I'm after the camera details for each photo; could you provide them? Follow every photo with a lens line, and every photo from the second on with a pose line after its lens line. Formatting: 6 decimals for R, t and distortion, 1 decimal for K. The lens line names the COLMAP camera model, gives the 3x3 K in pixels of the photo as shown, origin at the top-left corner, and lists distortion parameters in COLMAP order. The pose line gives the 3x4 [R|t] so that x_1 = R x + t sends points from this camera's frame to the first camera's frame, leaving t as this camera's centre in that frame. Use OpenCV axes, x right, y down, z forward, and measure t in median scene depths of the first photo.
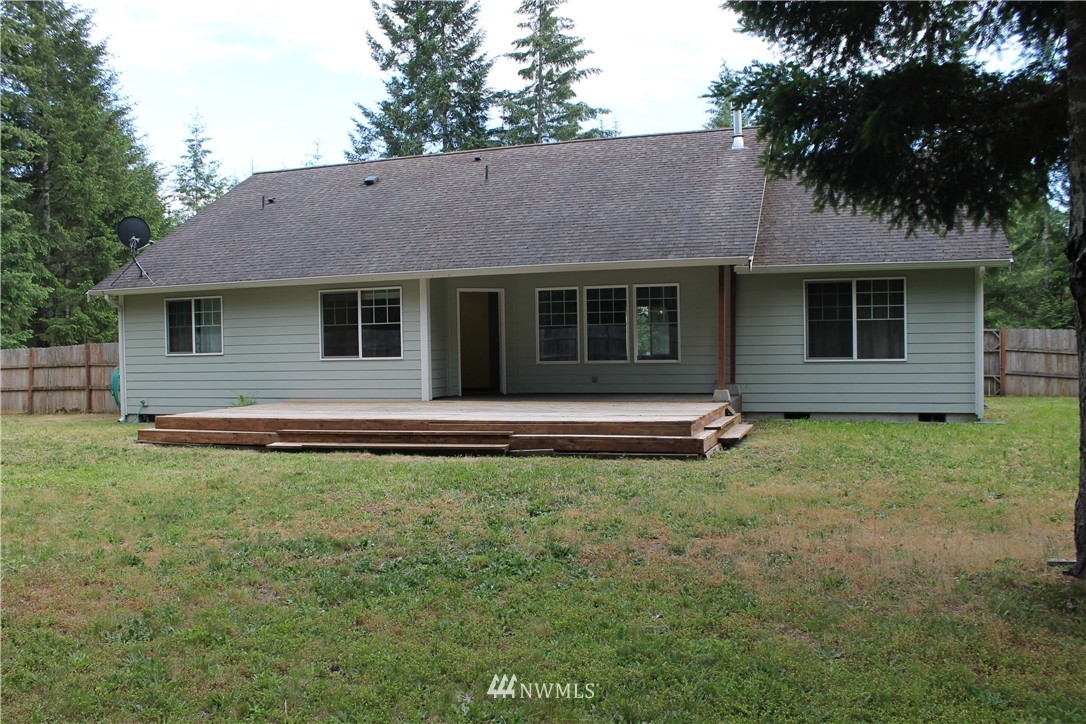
lens RADIAL K [[920.8, 0, 540.8], [0, 920.8, 372.4], [0, 0, 1]] dist [-0.165830, 0.150756]
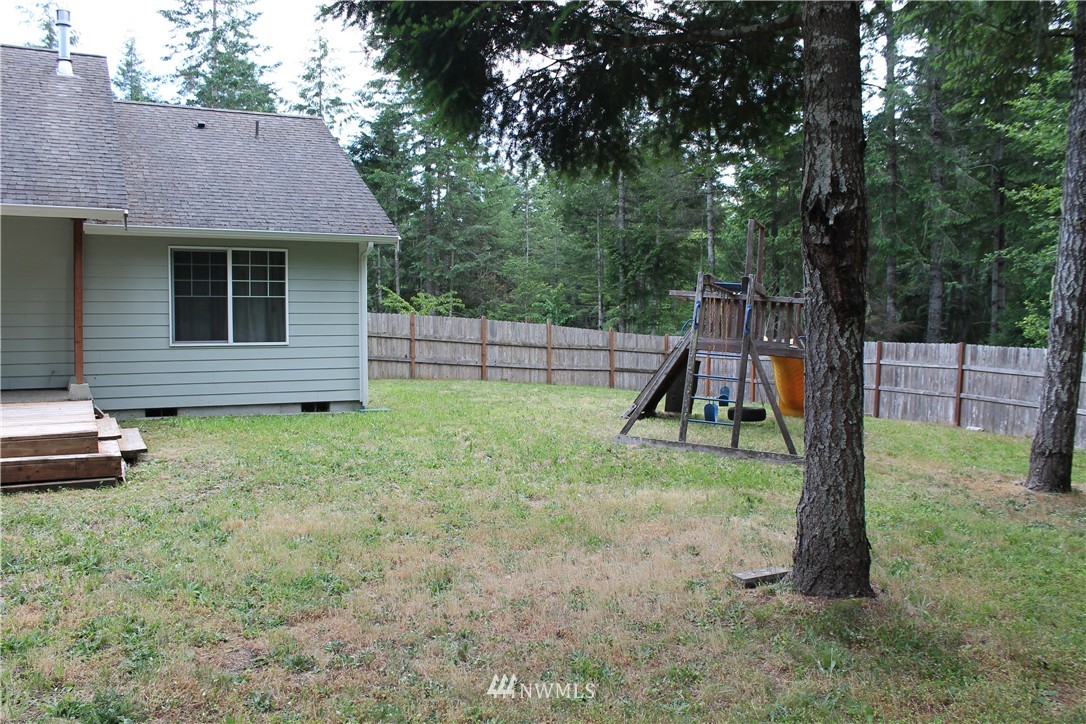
lens RADIAL K [[920.8, 0, 549.0], [0, 920.8, 368.2], [0, 0, 1]] dist [-0.165830, 0.150756]
pose [[0.686106, -0.021467, 0.727184, -0.067625], [0.012077, 0.999763, 0.018119, -0.002473], [-0.727401, -0.003649, 0.686203, 0.200898]]
